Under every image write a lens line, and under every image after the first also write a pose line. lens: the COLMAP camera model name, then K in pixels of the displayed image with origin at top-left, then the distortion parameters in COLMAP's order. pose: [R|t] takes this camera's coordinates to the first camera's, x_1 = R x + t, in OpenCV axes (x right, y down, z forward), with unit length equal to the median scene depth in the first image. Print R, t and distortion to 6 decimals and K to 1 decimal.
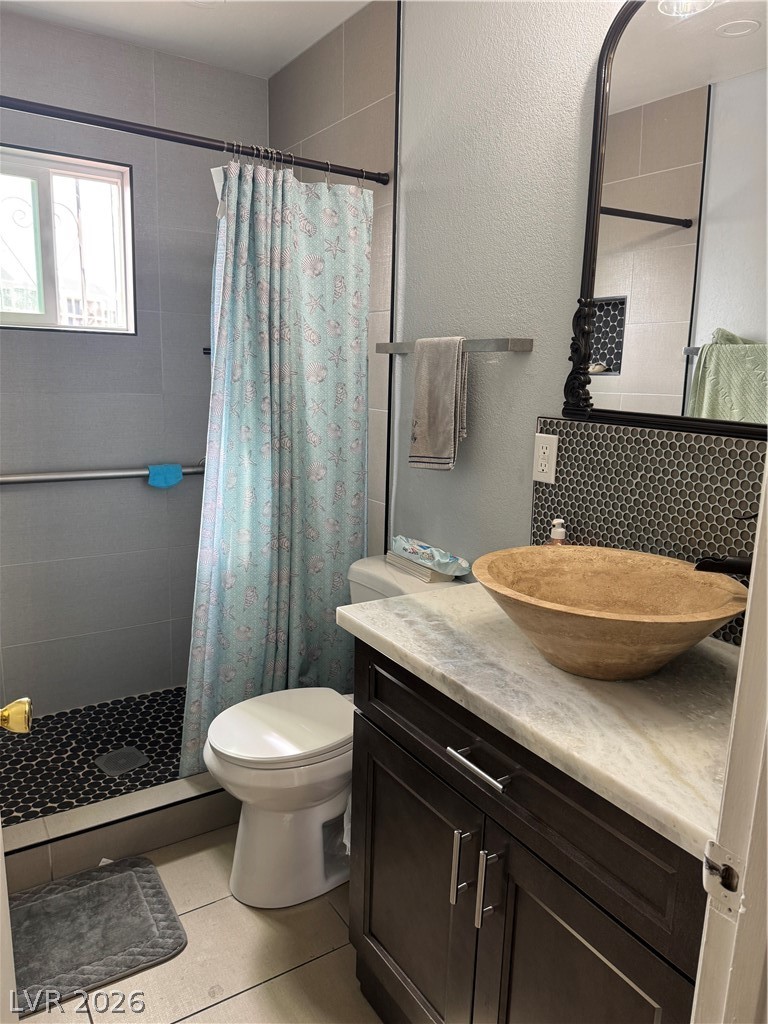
lens RADIAL K [[730.4, 0, 381.9], [0, 730.4, 546.7], [0, 0, 1]] dist [0.087653, -0.105687]
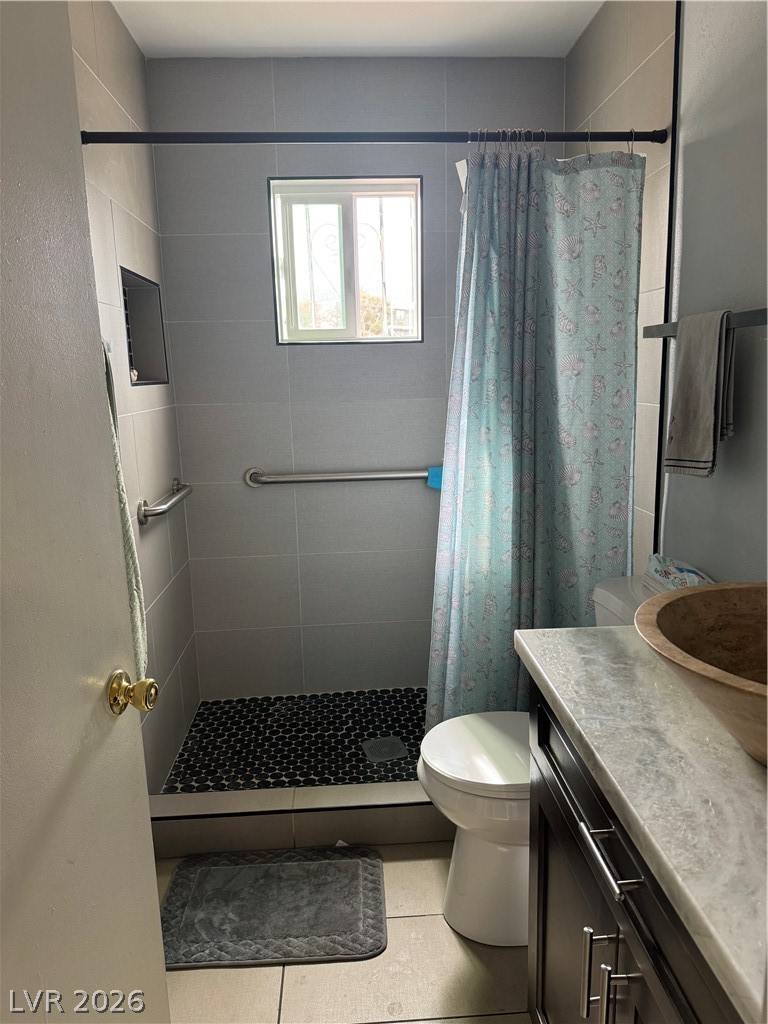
lens RADIAL K [[730.4, 0, 359.9], [0, 730.4, 537.6], [0, 0, 1]] dist [0.087653, -0.105687]
pose [[0.870117, 0.058859, -0.489318, 0.141521], [-0.064295, 0.997915, 0.005706, -0.015825], [0.488634, 0.026496, 0.872087, 0.090917]]
